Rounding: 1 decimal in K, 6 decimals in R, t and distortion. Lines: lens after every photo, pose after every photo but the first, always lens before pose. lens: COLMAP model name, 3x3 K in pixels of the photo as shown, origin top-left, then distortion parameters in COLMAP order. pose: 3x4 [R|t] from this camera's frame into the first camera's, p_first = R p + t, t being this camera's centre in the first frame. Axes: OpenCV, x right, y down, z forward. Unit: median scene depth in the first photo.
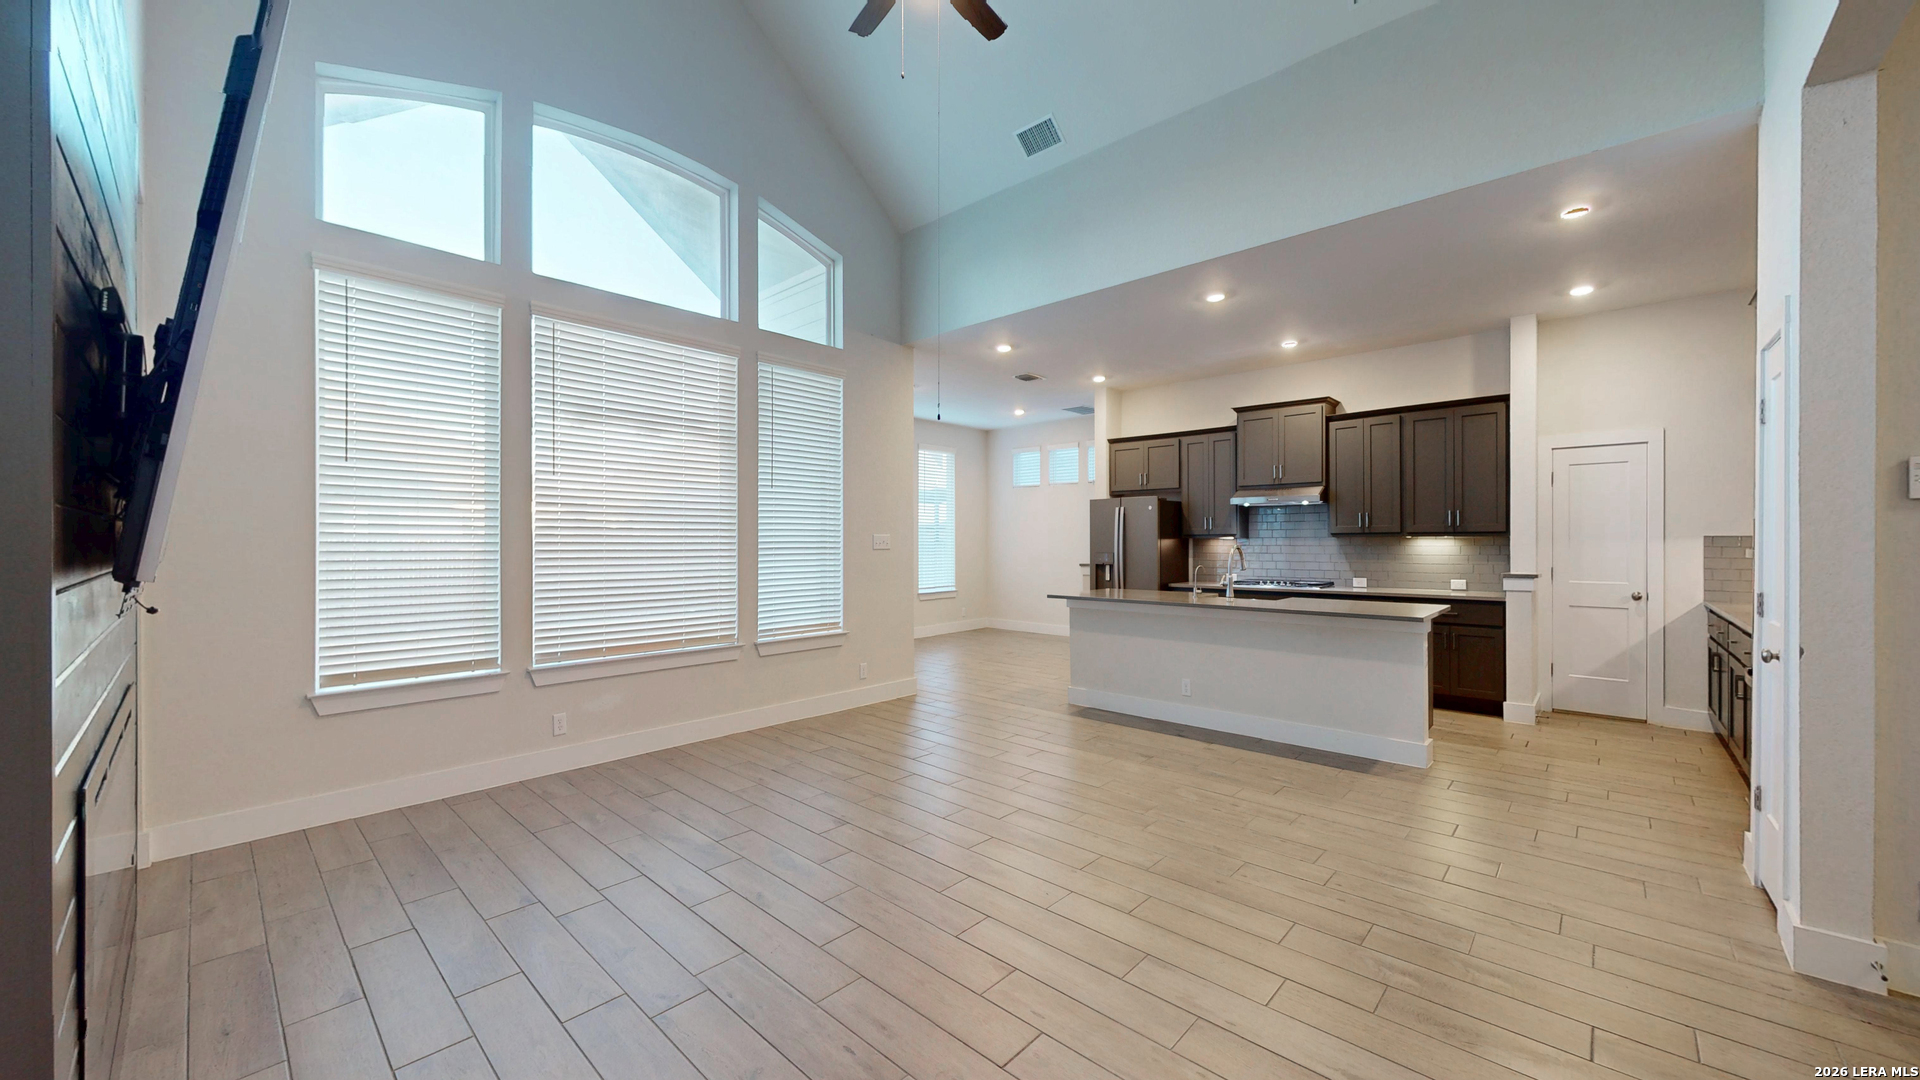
lens RADIAL K [[707.2, 0, 963.0], [0, 707.2, 543.1], [0, 0, 1]] dist [0.006050, -0.000908]
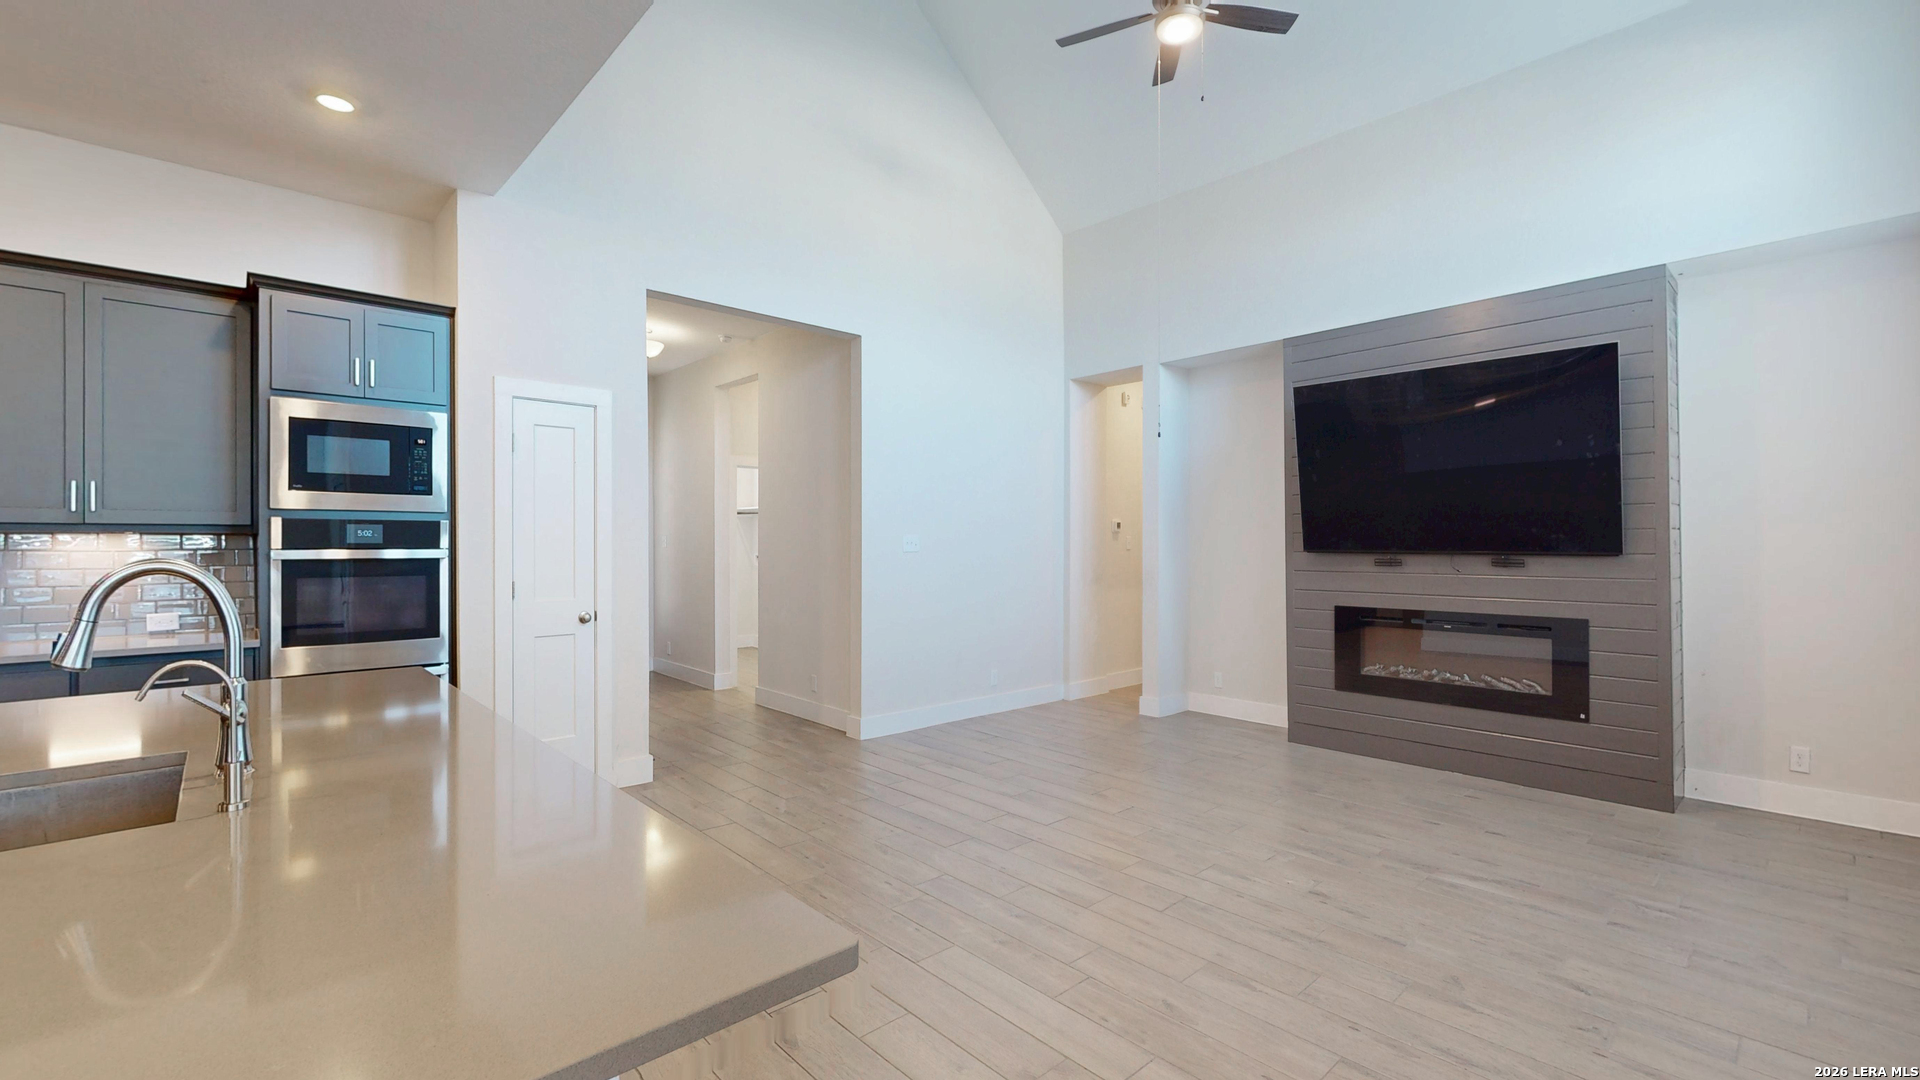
lens RADIAL K [[799.2, 0, 964.7], [0, 799.2, 541.0], [0, 0, 1]] dist [-0.000070, 0.000309]
pose [[-0.996290, 0.002002, 0.086036, 0.085906], [0.002036, 0.999998, 0.000305, -0.002231], [-0.086035, 0.000479, -0.996292, 1.180864]]
